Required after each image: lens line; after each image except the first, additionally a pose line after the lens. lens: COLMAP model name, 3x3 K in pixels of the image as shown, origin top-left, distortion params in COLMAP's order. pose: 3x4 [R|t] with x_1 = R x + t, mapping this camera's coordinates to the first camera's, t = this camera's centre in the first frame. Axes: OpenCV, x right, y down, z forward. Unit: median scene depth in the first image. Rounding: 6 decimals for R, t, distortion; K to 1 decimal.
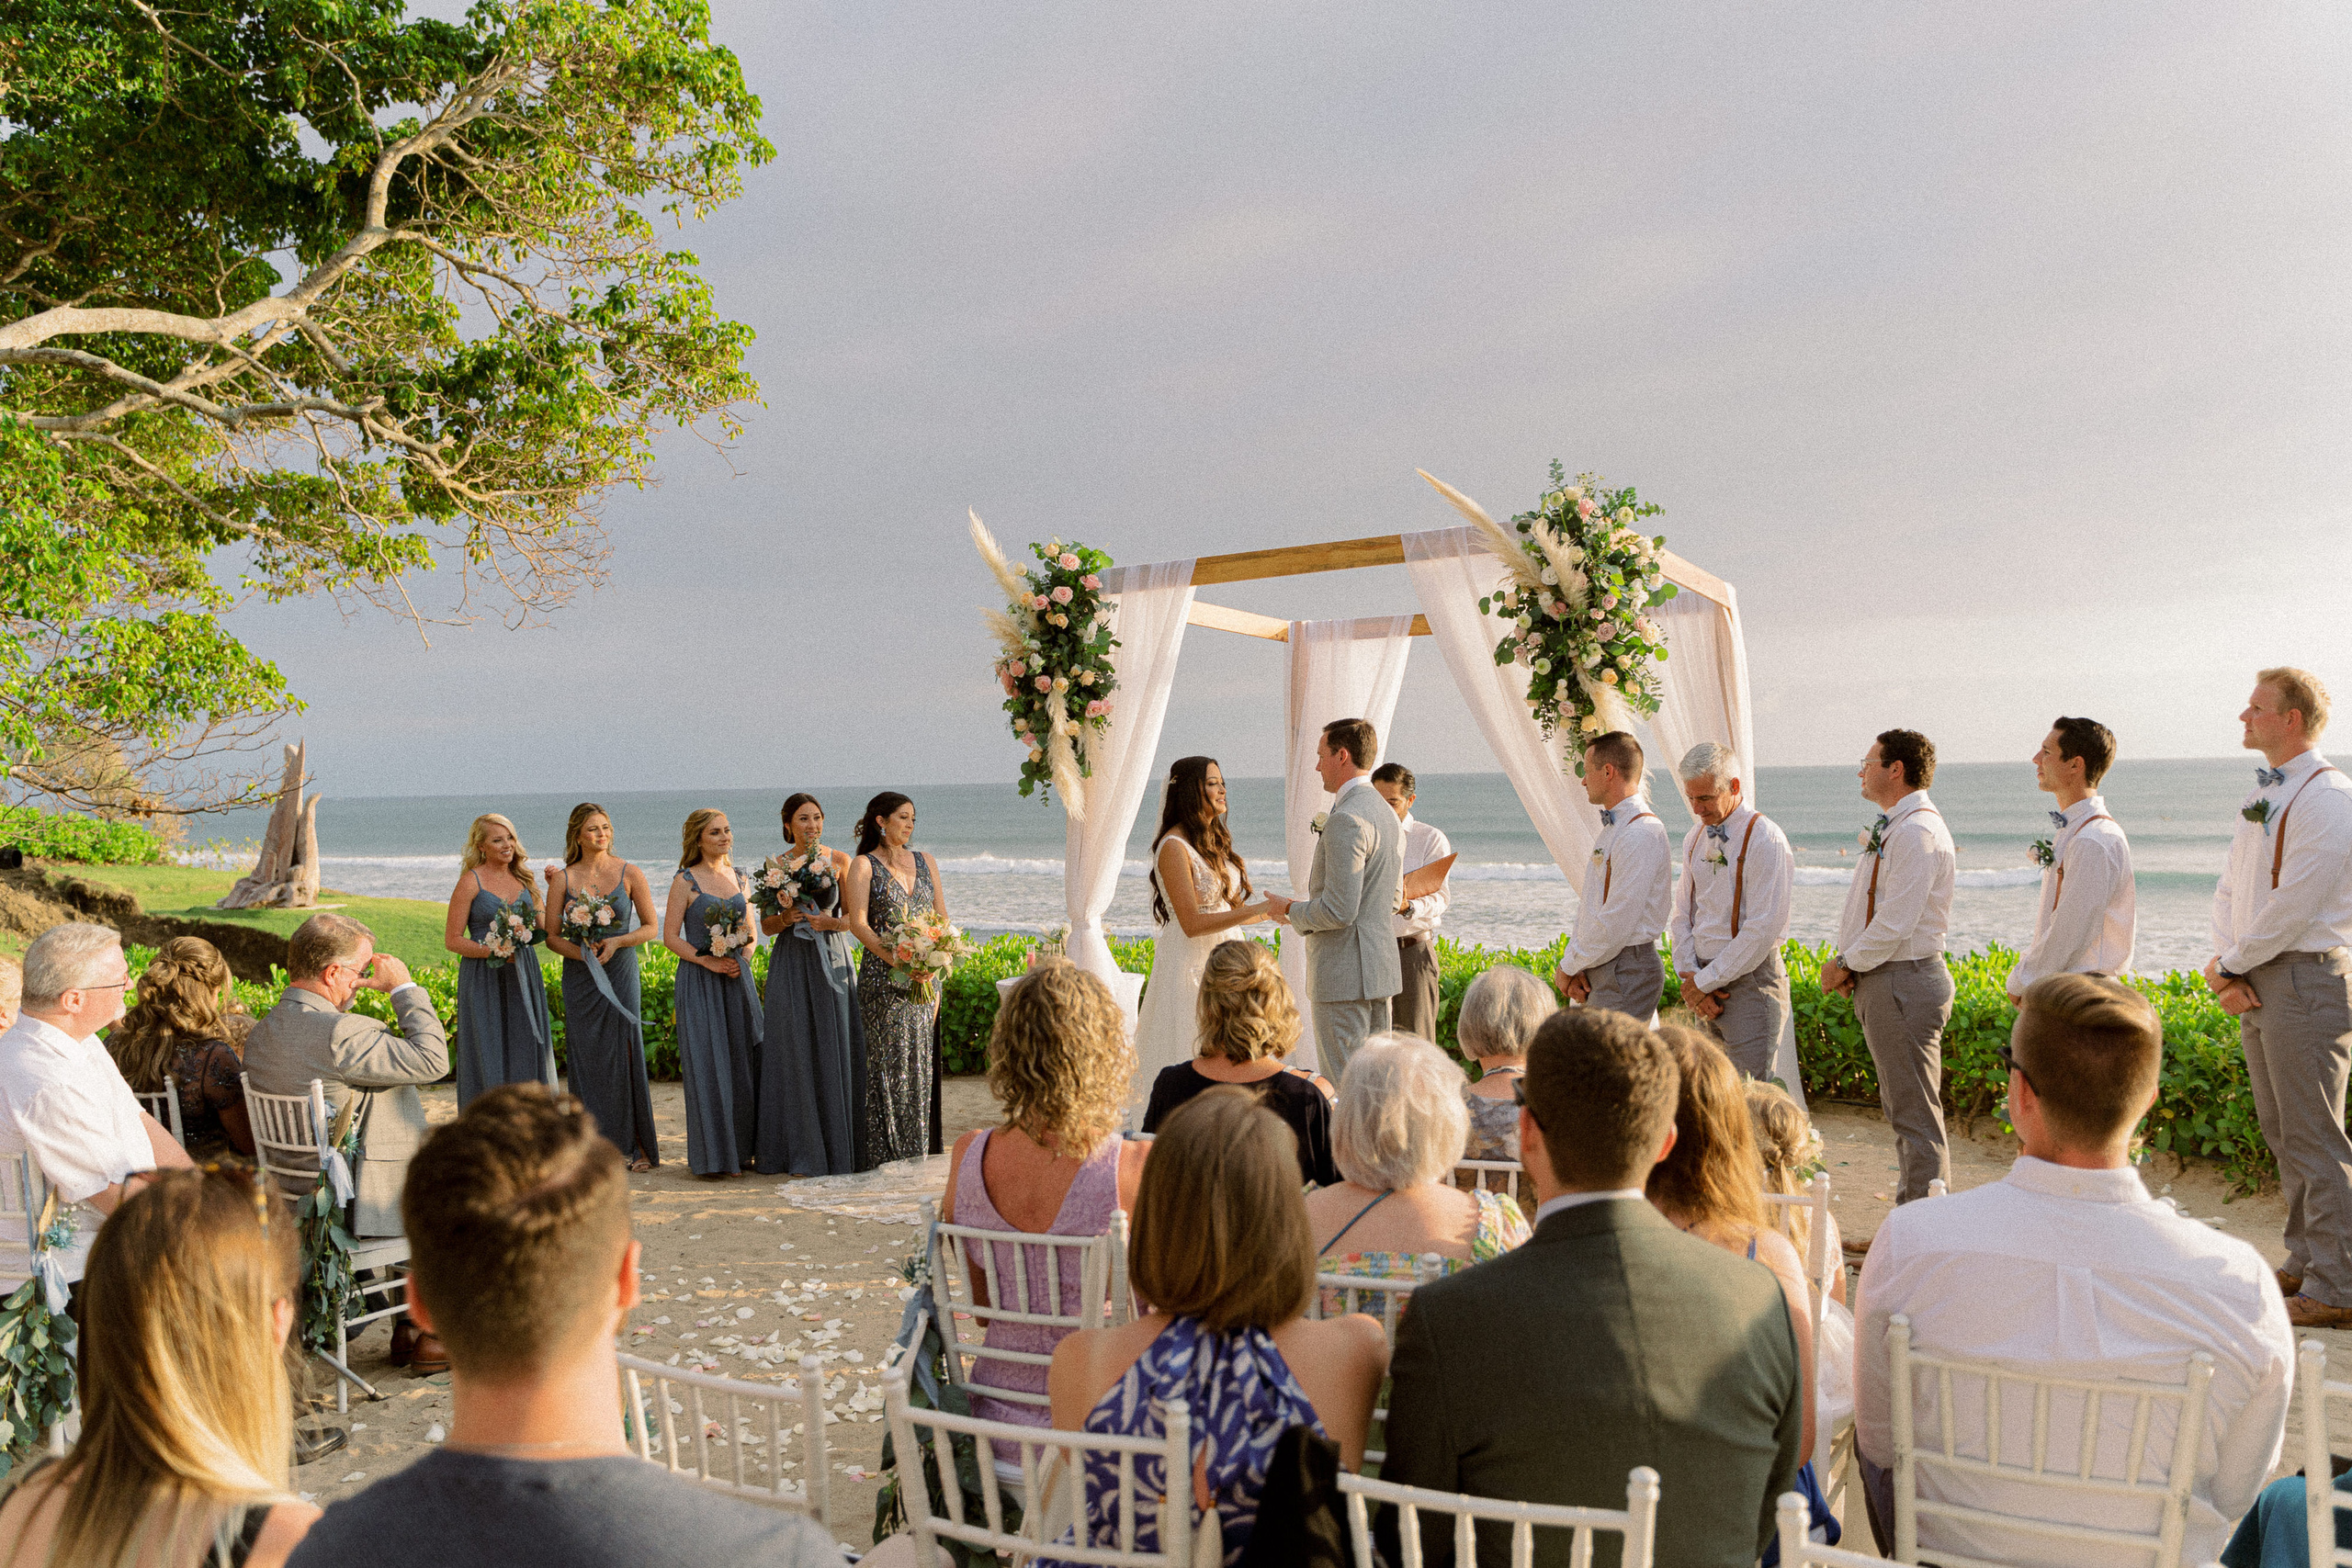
lens RADIAL K [[1990.4, 0, 1158.8], [0, 1990.4, 786.9], [0, 0, 1]] dist [-0.104384, 0.039836]
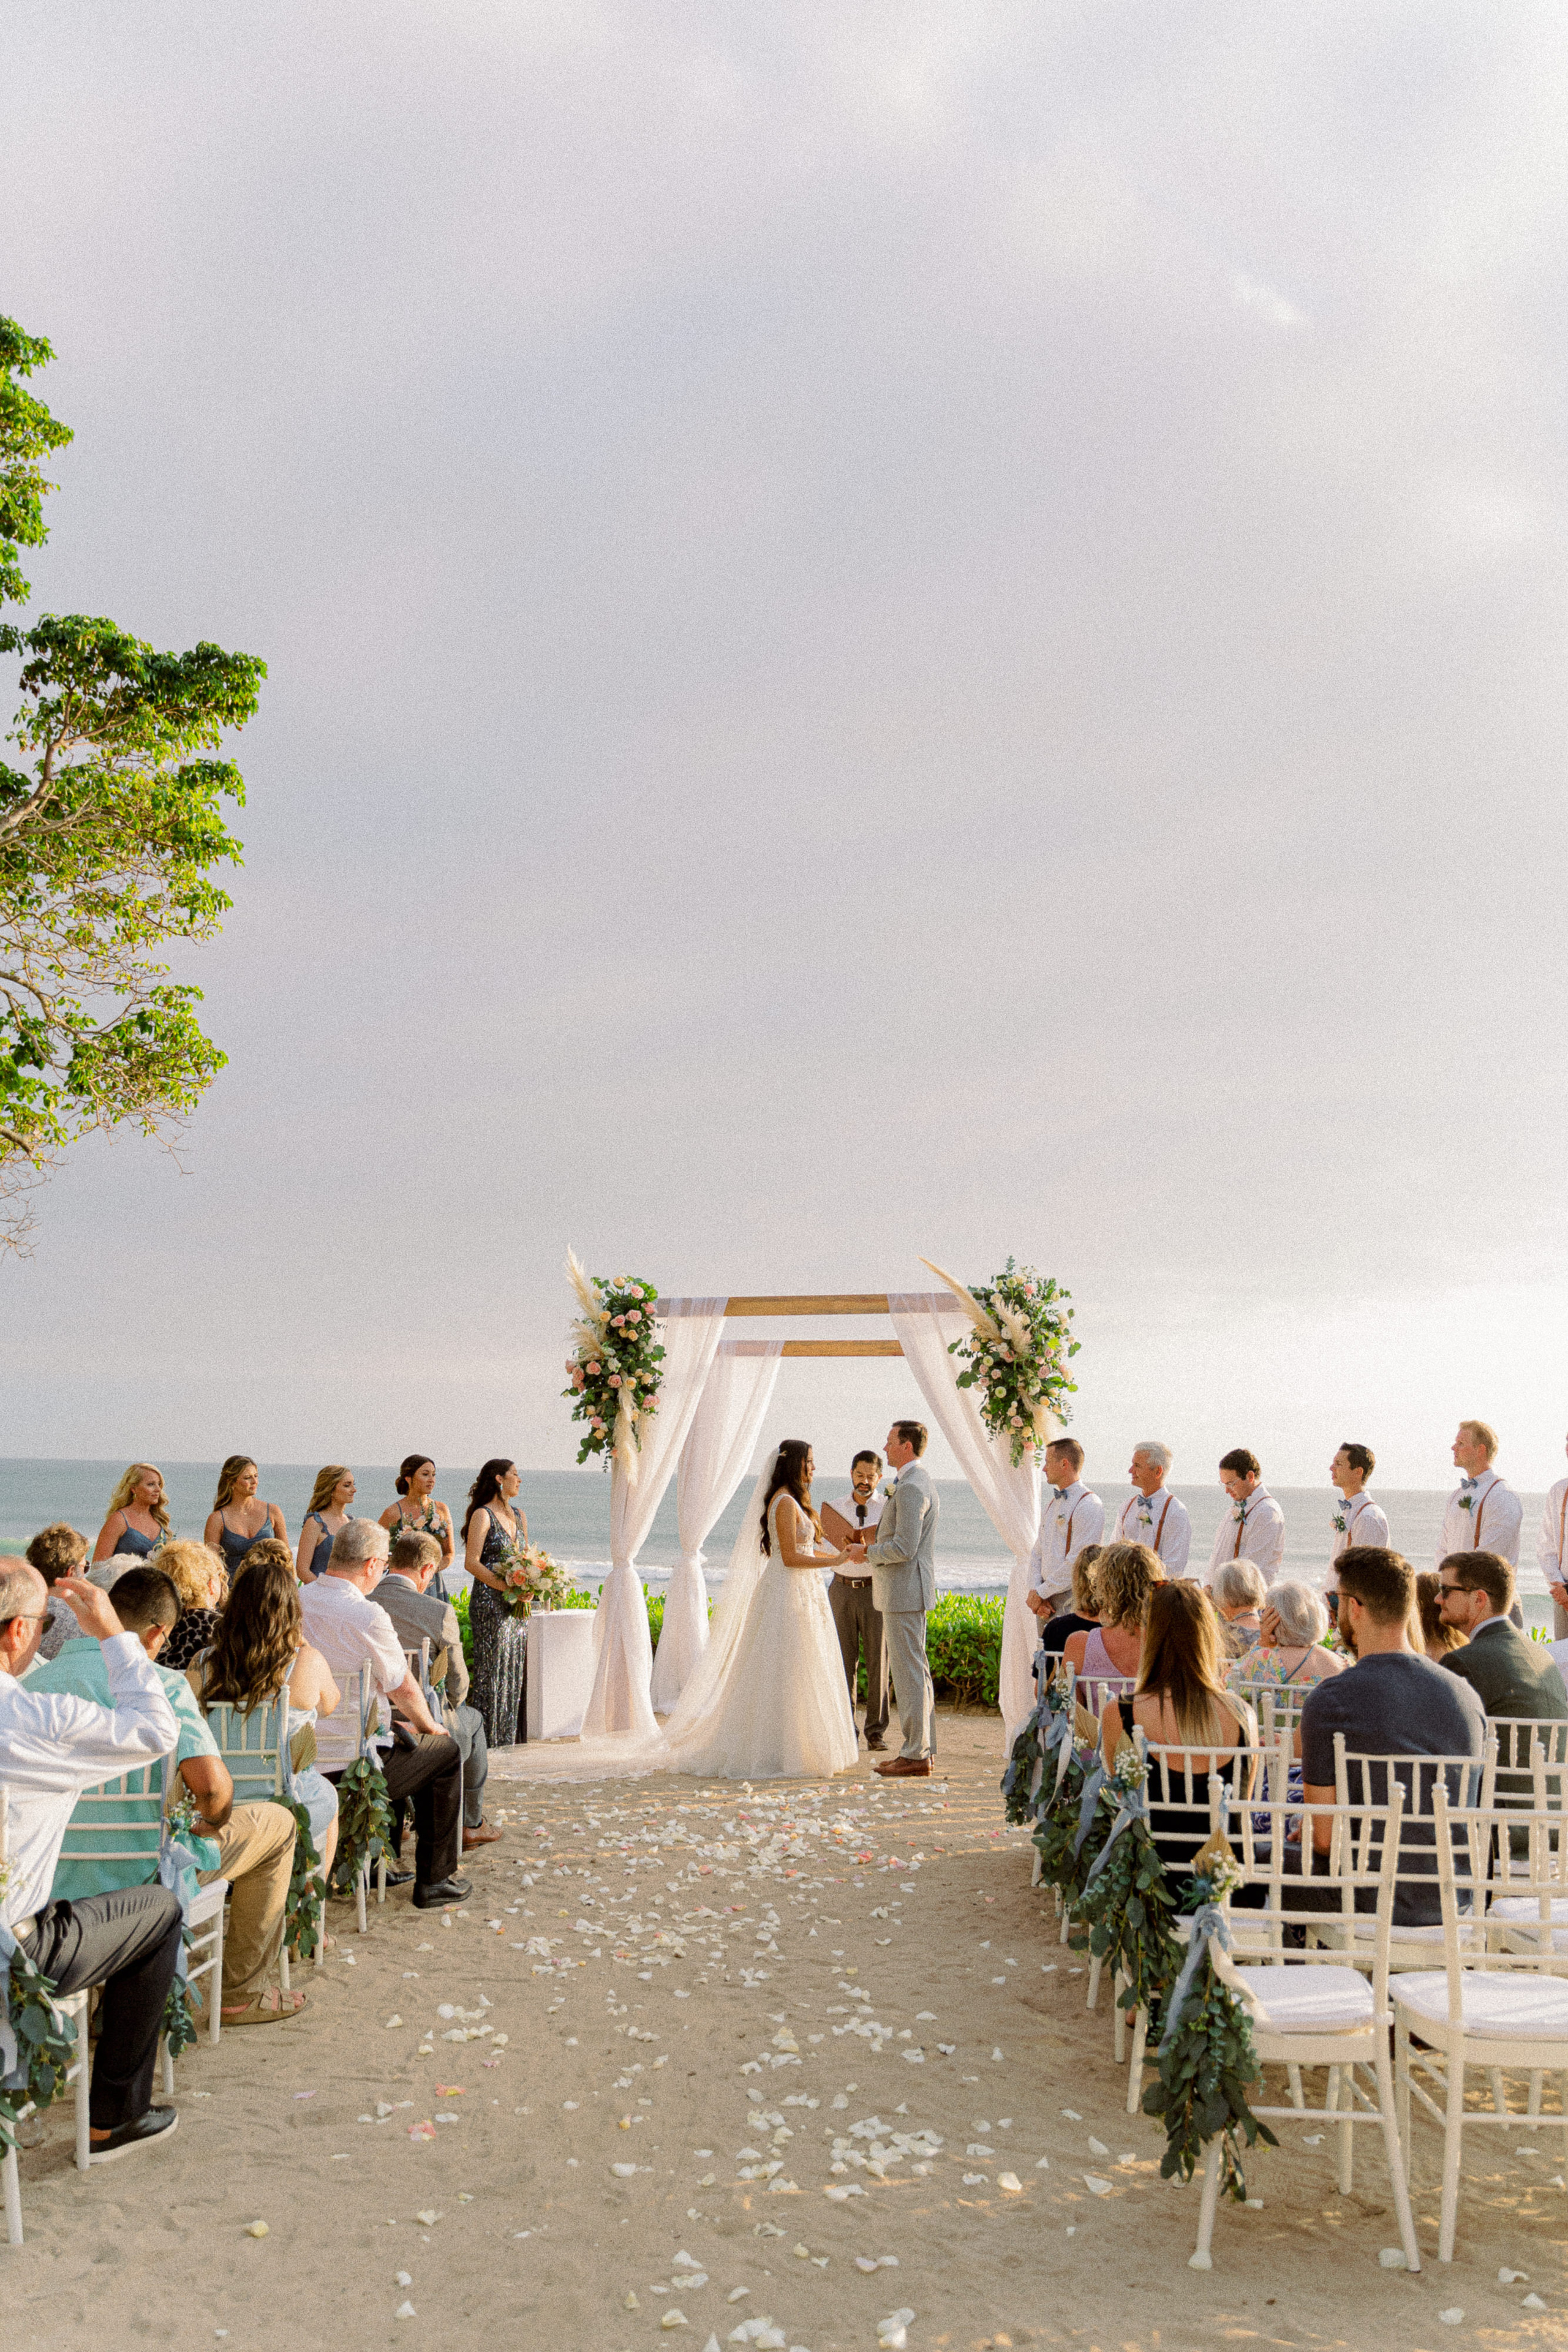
lens RADIAL K [[2024.9, 0, 803.2], [0, 2024.9, 1134.8], [0, 0, 1]] dist [-0.011114, -0.008111]
pose [[0.921190, 0.105963, 0.374407, -0.475268], [-0.040792, 0.983203, -0.177897, 0.023578], [-0.386969, 0.148604, 0.910039, -0.329175]]
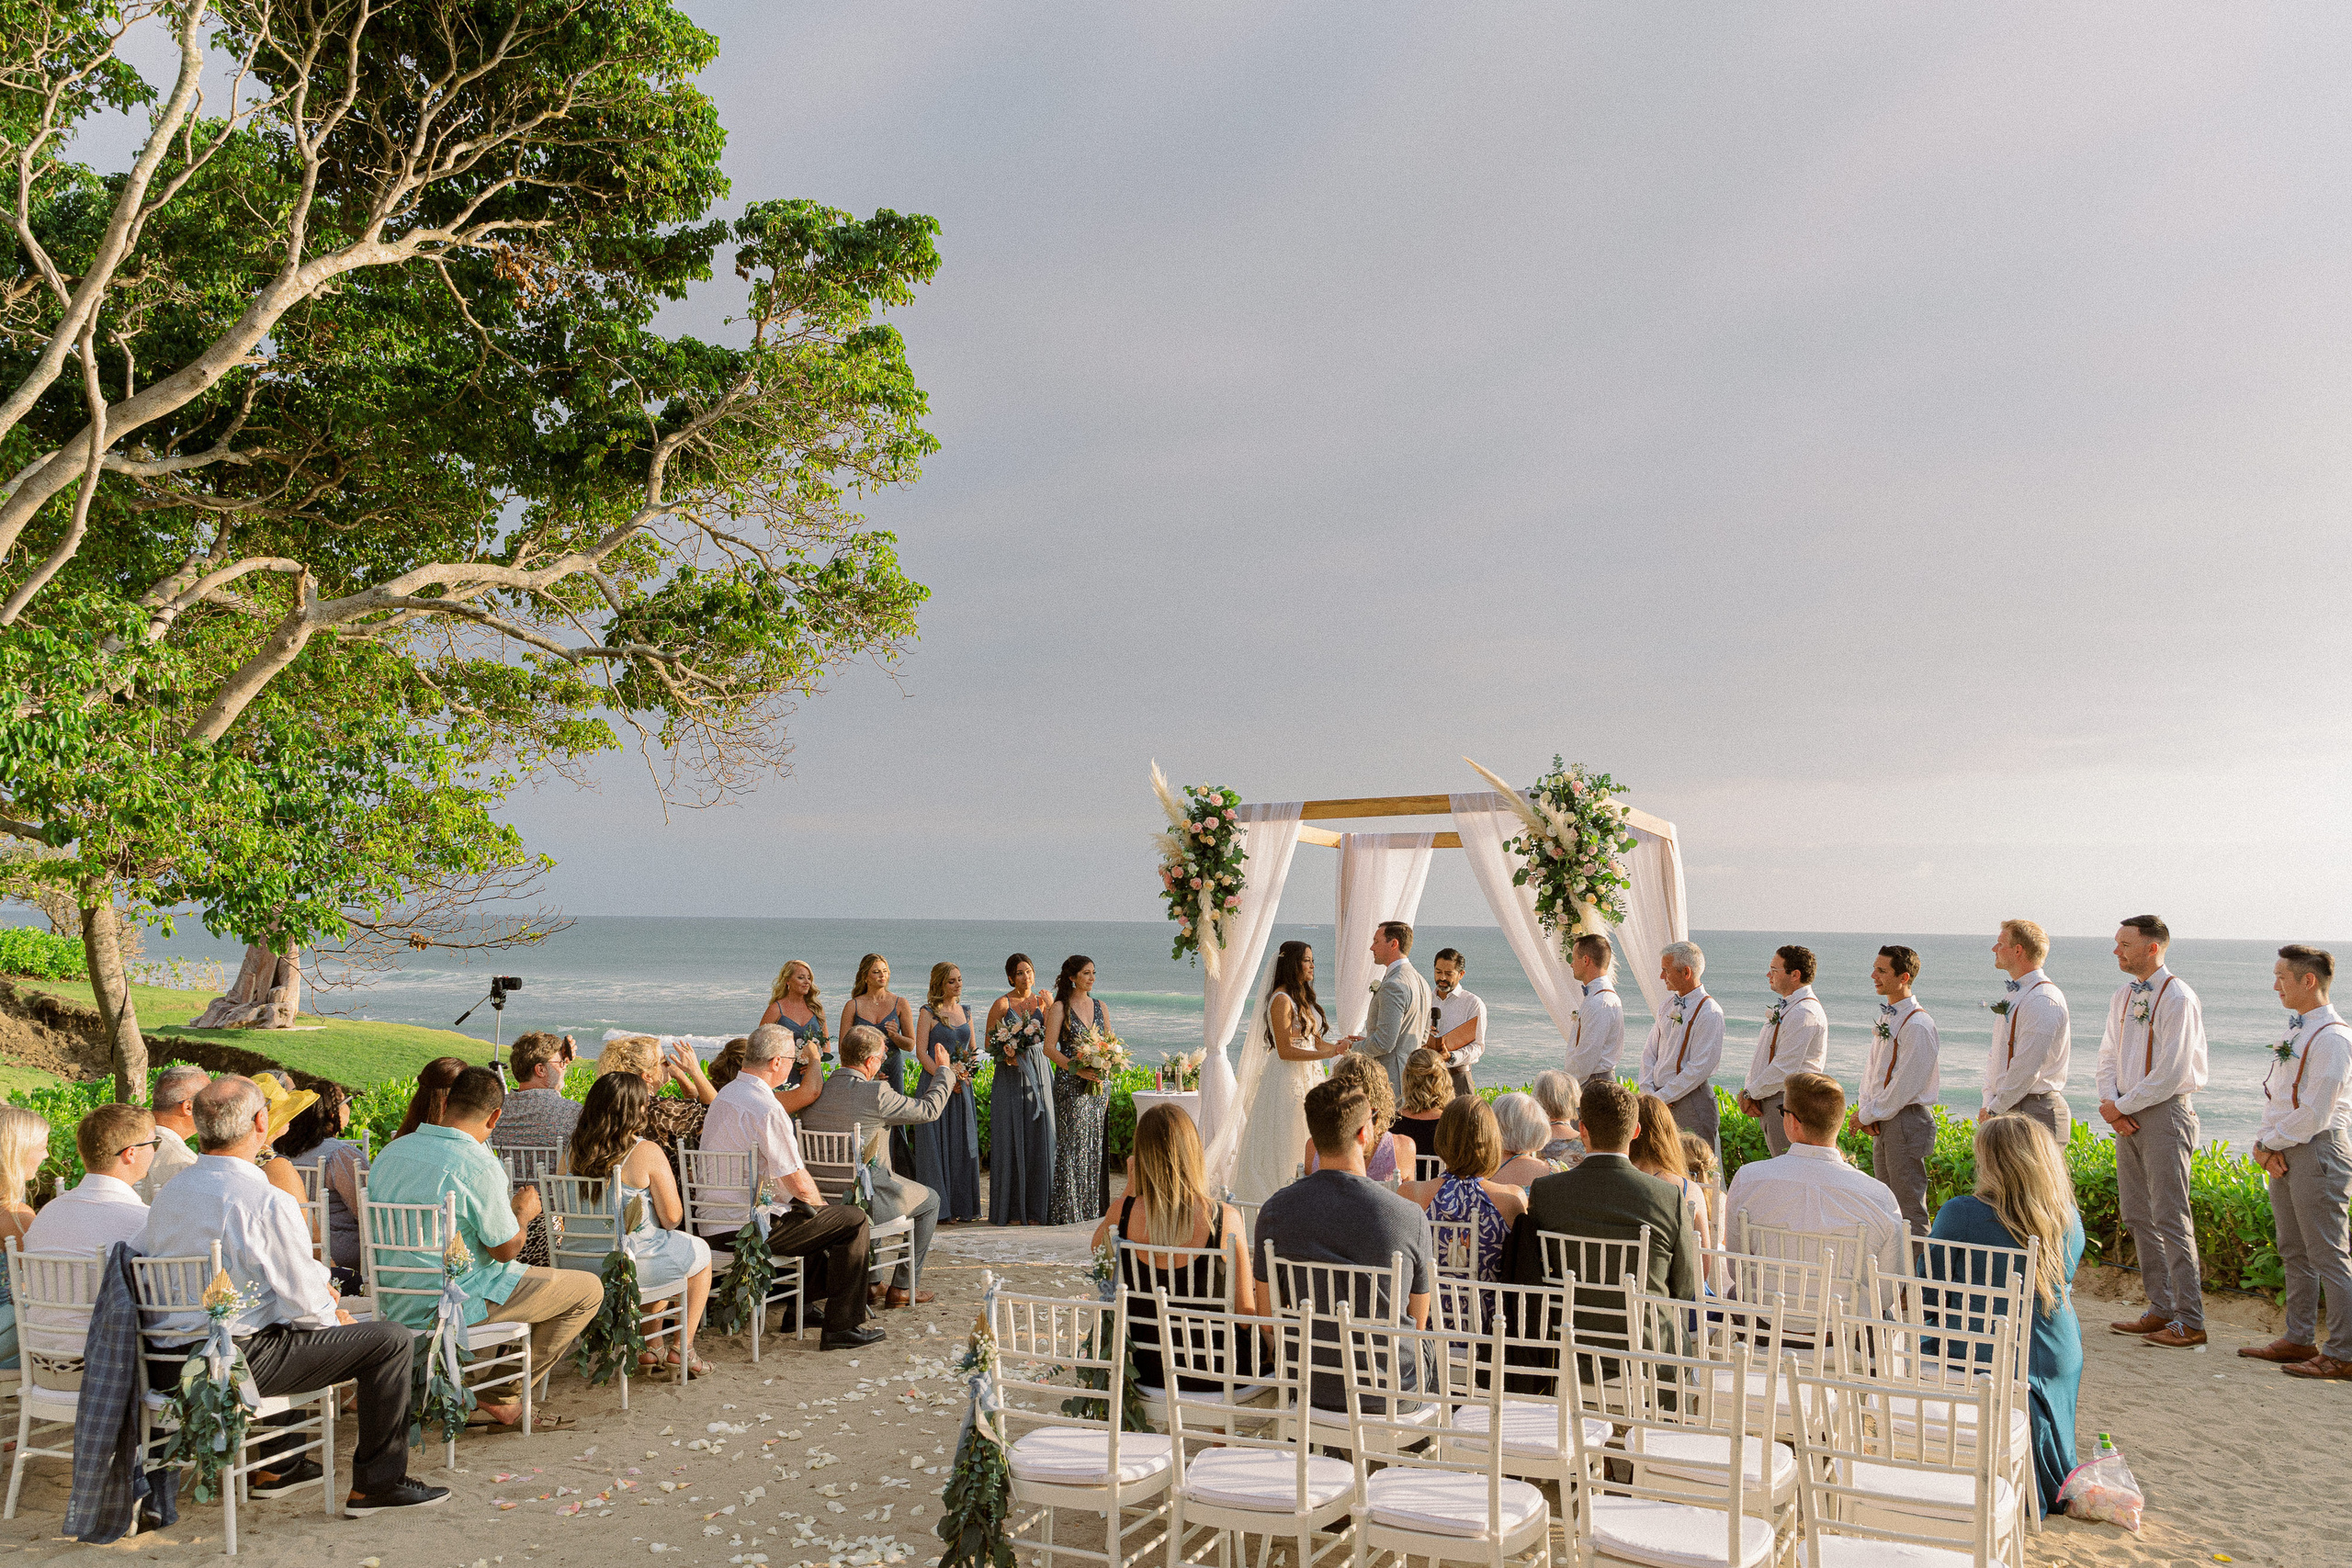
lens RADIAL K [[2091.5, 0, 1109.9], [0, 2091.5, 750.0], [0, 0, 1]] dist [0.074273, -0.001238]
pose [[0.999135, 0.036085, 0.020645, -0.156563], [-0.034211, 0.995807, -0.084846, -0.017015], [-0.023620, 0.084066, 0.996180, -0.533170]]
